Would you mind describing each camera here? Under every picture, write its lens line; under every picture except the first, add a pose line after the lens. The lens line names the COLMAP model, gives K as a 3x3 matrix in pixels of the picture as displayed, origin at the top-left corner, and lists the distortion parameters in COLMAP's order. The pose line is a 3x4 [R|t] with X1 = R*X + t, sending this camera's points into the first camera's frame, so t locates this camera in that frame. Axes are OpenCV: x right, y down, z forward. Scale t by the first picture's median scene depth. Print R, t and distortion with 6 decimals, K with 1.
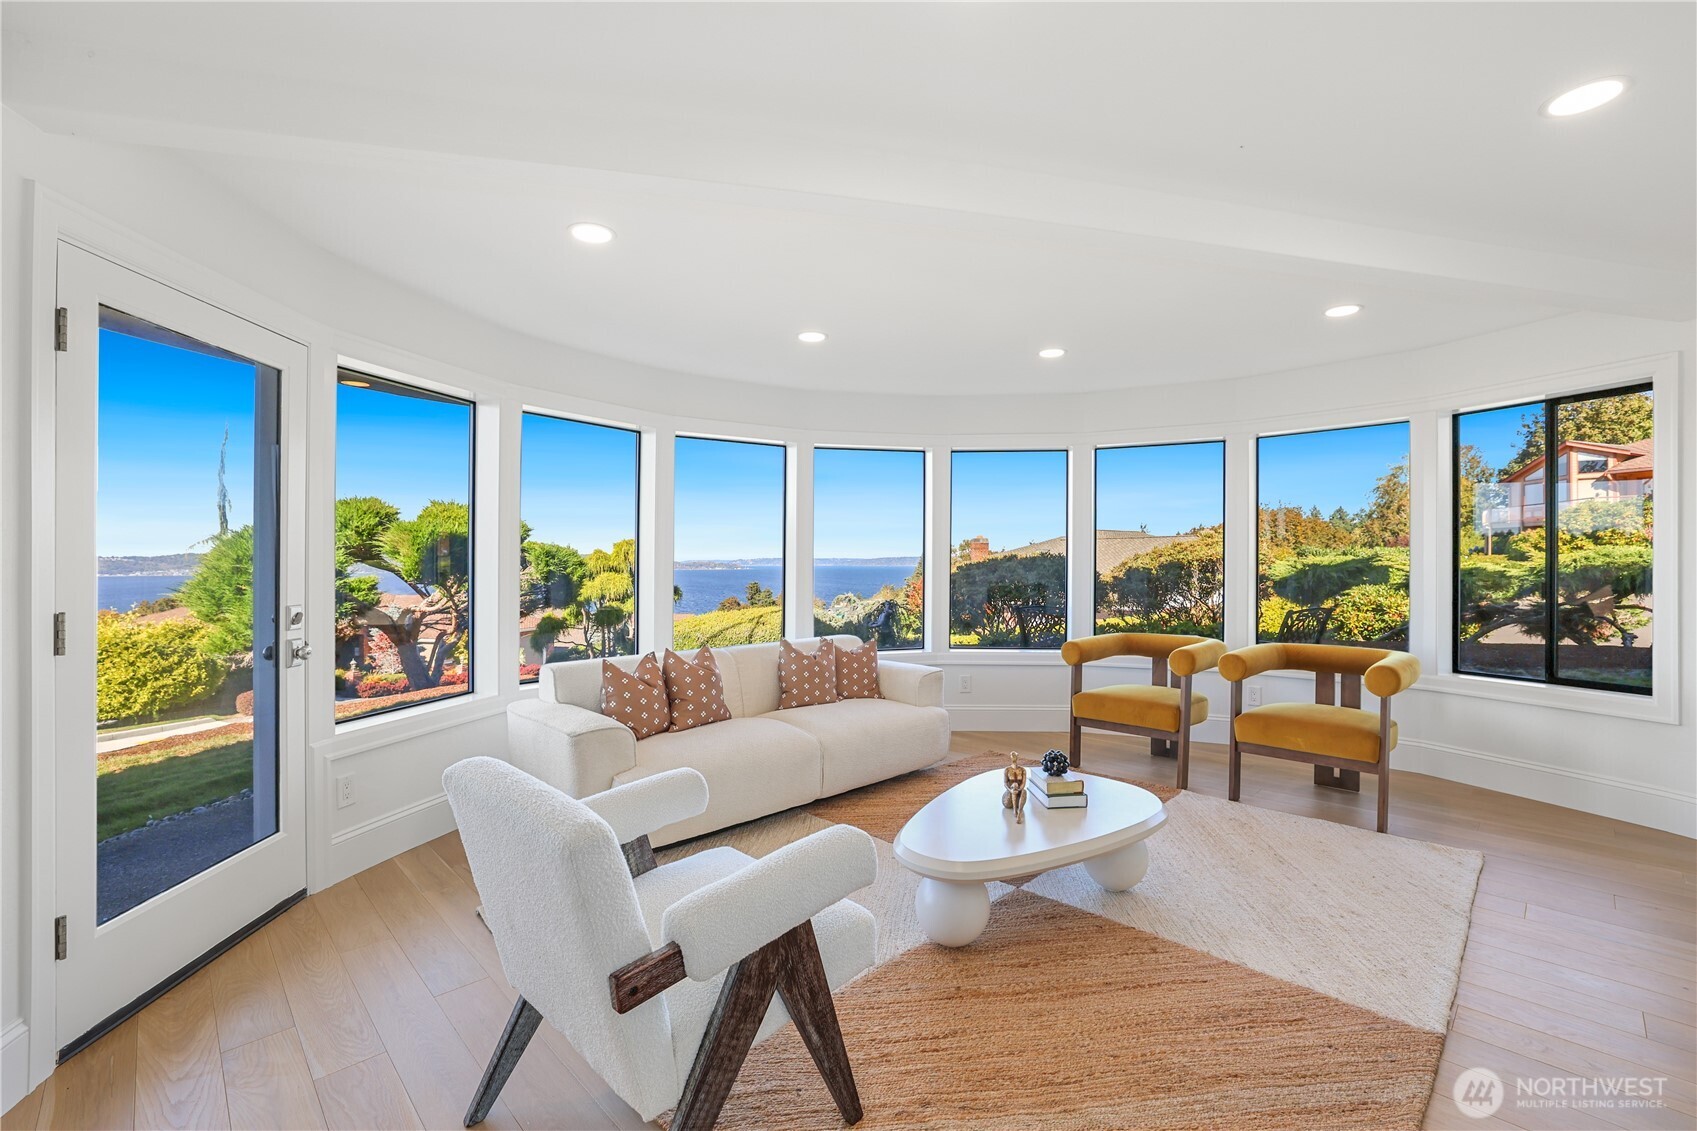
lens RADIAL K [[733.5, 0, 857.7], [0, 733.5, 558.1], [0, 0, 1]] dist [-0.049493, 0.016203]
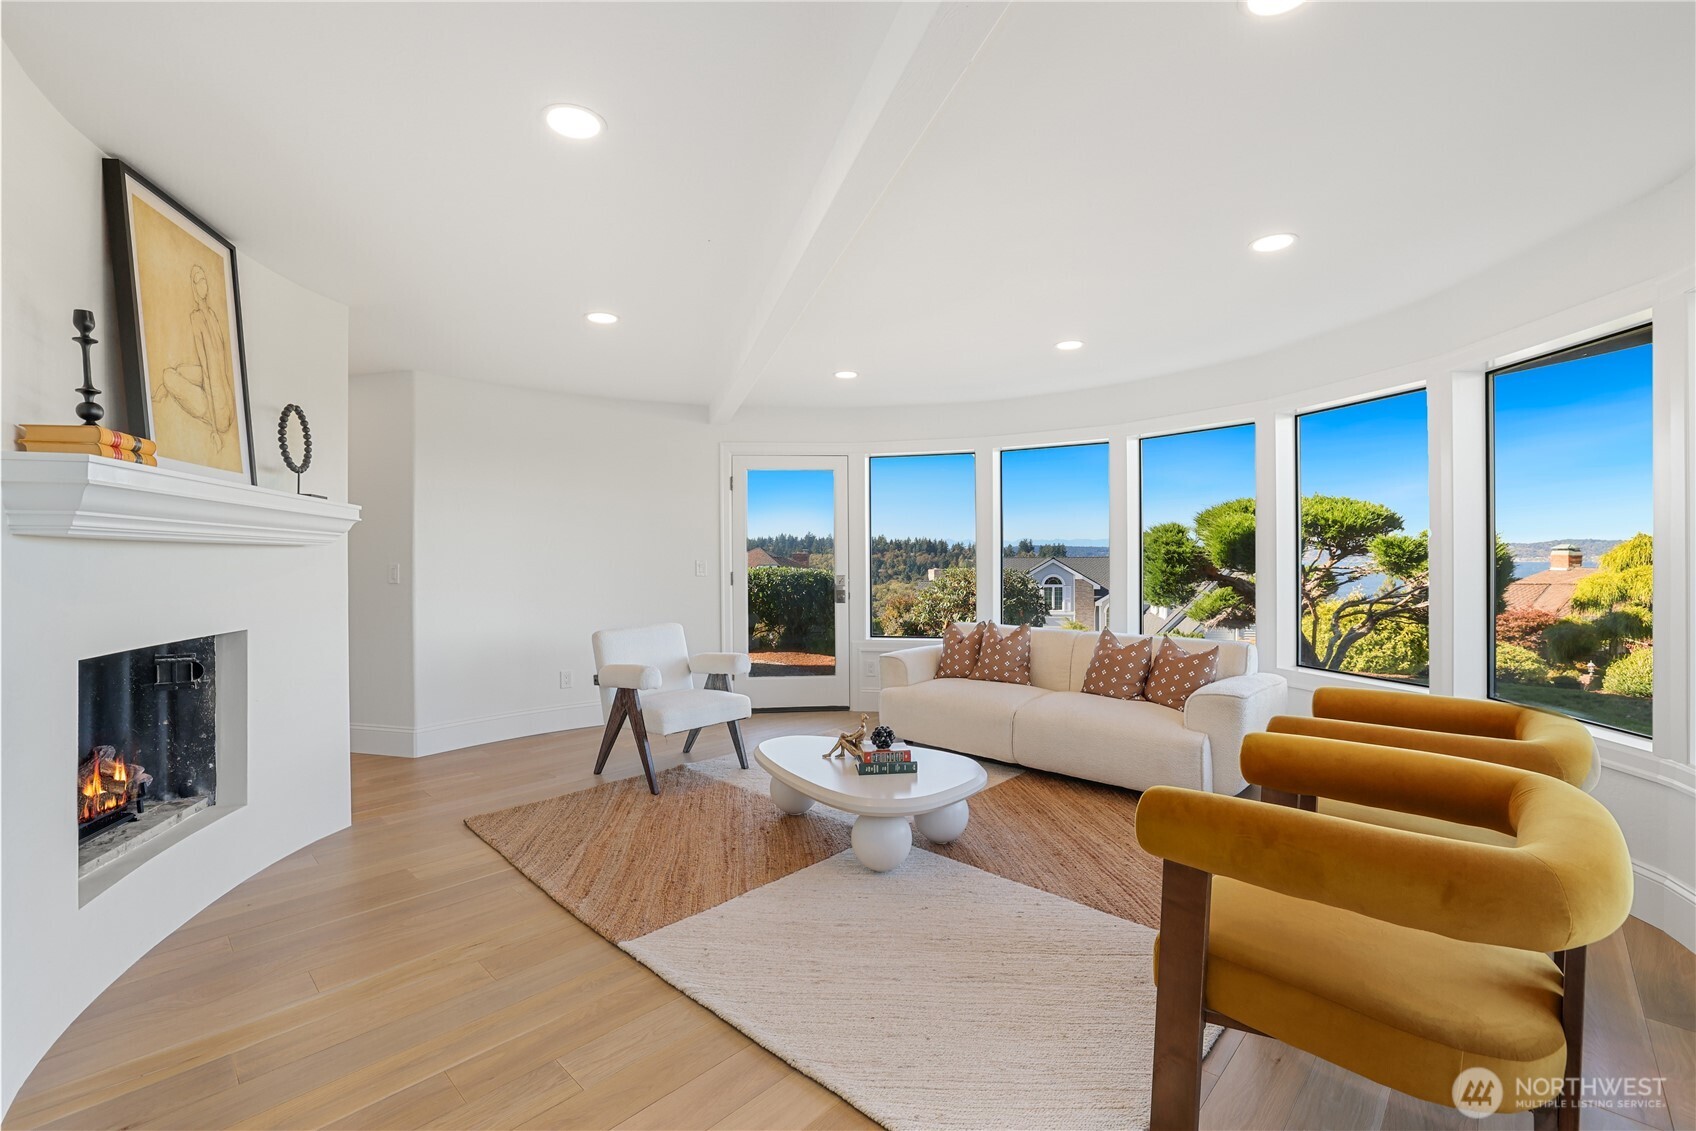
lens RADIAL K [[733.1, 0, 857.2], [0, 733.1, 558.1], [0, 0, 1]] dist [-0.049493, 0.016203]
pose [[0.029700, 0.007287, -0.999532, 0.176945], [0.011505, 0.999905, 0.007632, -0.000587], [0.999493, -0.011726, 0.029613, 0.117932]]
